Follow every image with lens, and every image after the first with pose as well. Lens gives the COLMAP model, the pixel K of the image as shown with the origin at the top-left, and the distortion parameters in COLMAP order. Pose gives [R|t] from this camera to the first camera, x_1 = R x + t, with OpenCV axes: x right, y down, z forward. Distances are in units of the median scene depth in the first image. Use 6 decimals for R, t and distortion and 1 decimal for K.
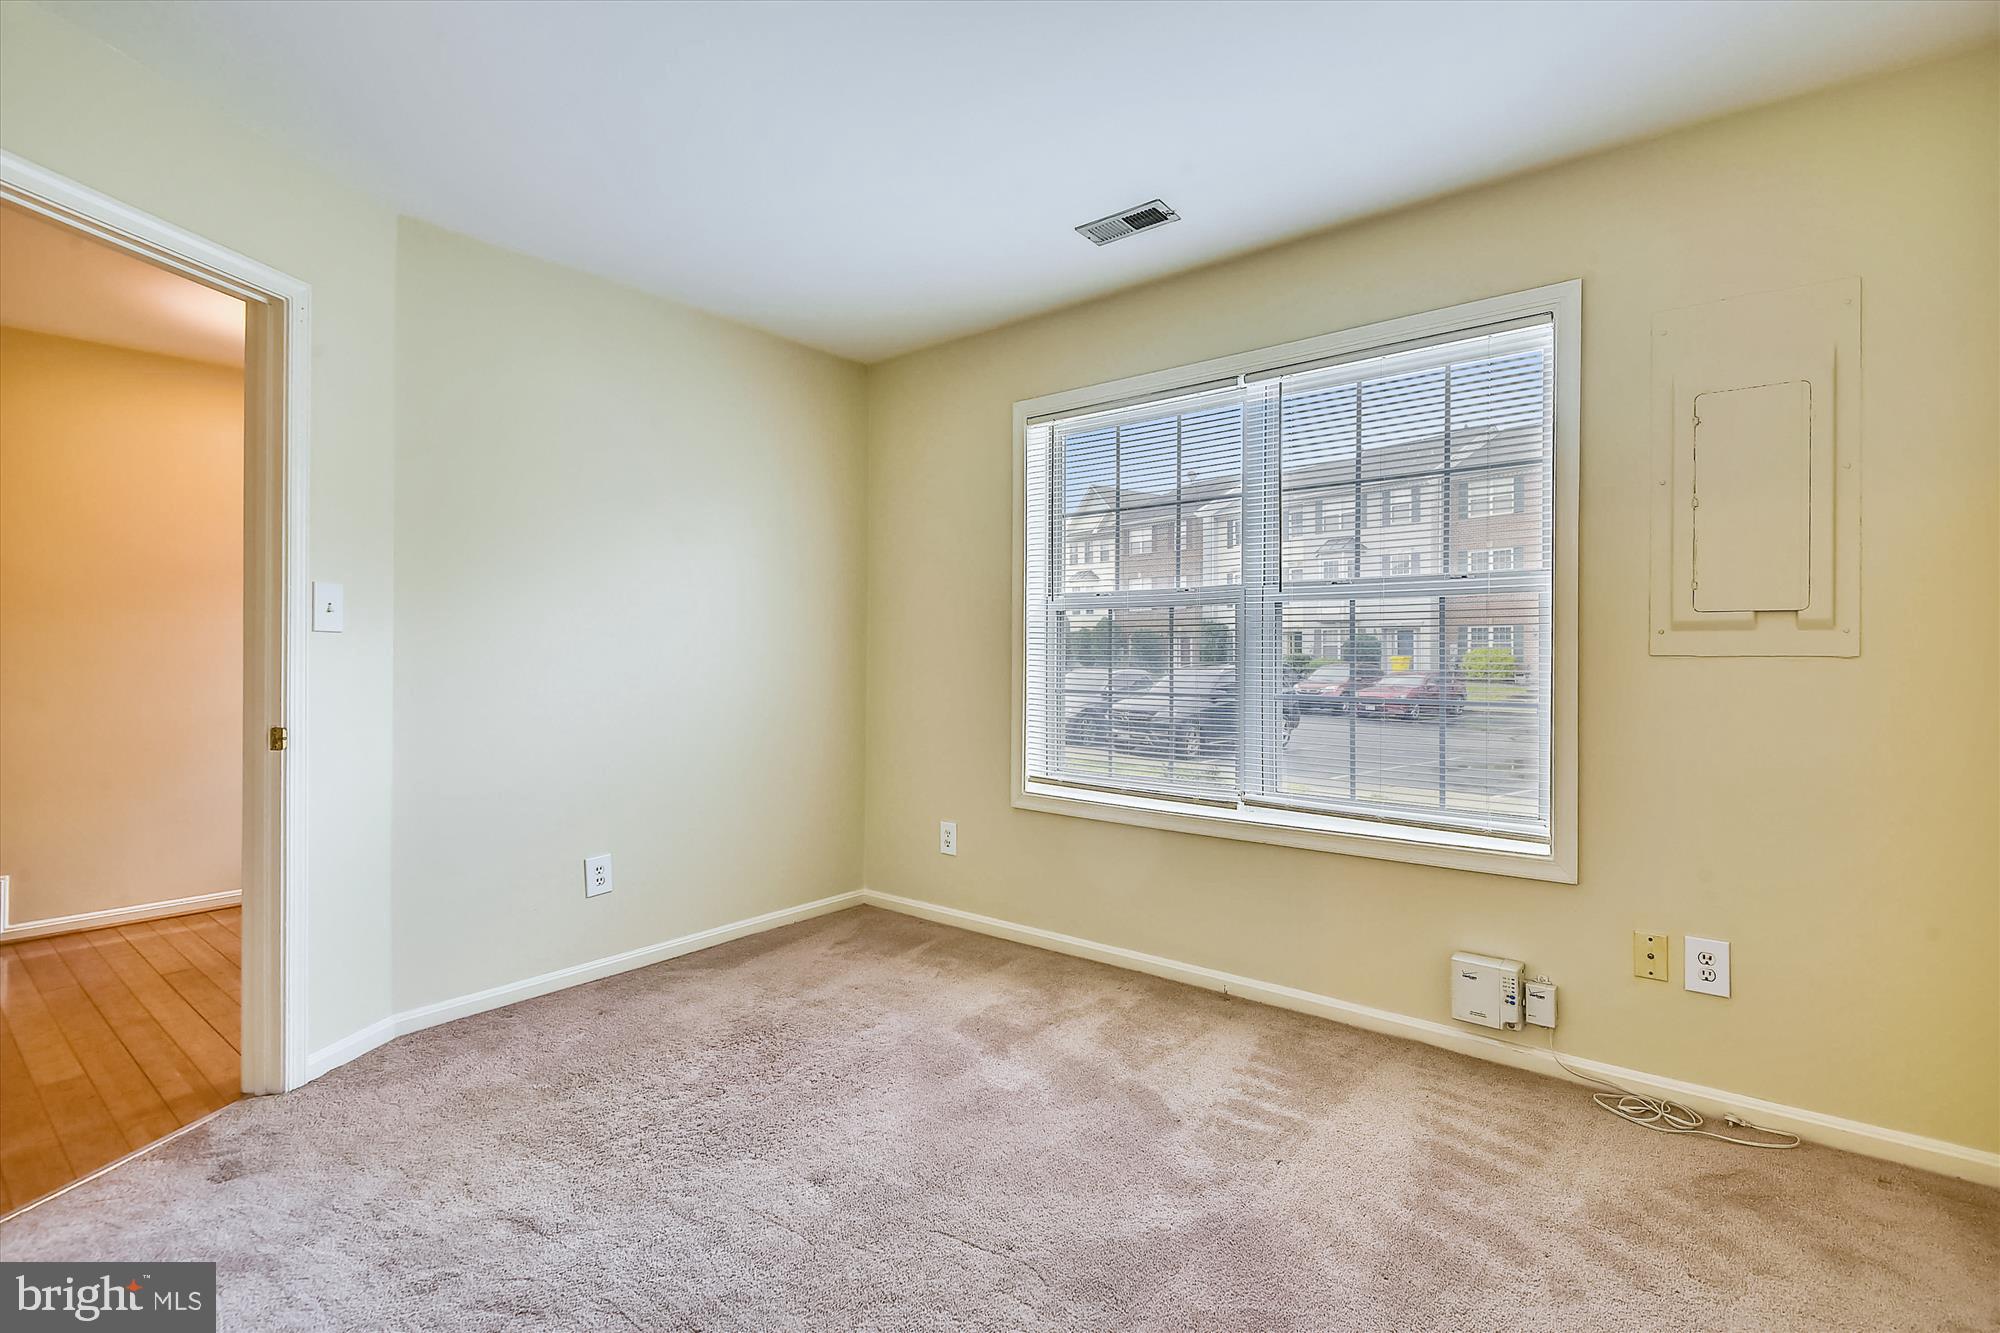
lens RADIAL K [[932.4, 0, 1008.7], [0, 932.4, 653.0], [0, 0, 1]] dist [0.020967, 0.000275]
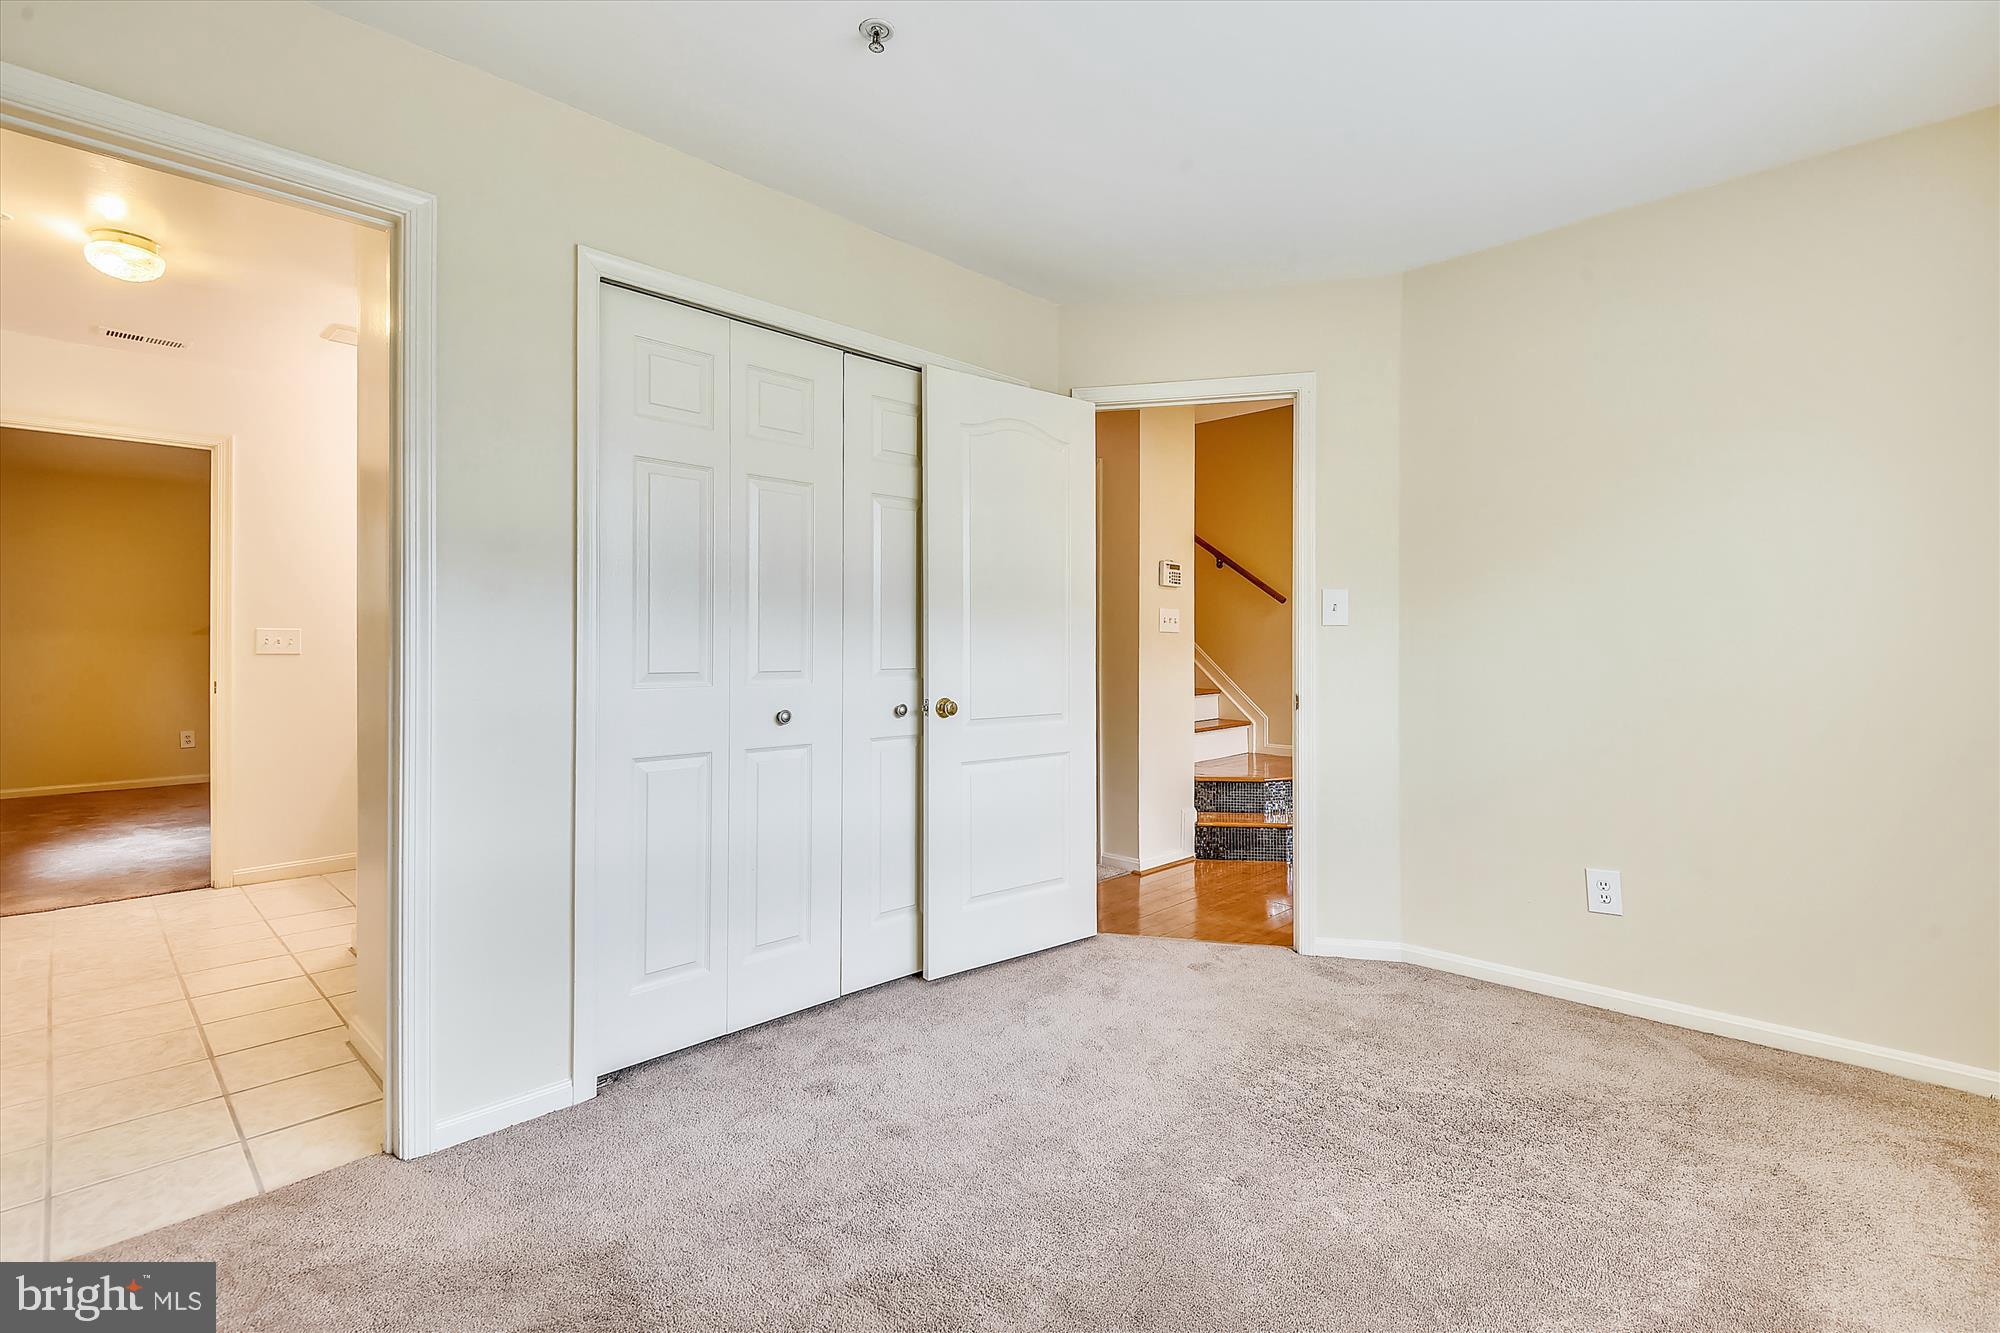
lens RADIAL K [[932.4, 0, 1006.2], [0, 932.4, 652.7], [0, 0, 1]] dist [0.020967, 0.000275]
pose [[-0.094257, 0.012660, -0.995467, 0.572482], [0.011163, 0.999870, 0.011659, -0.004888], [0.995485, -0.010013, -0.094386, 0.609608]]
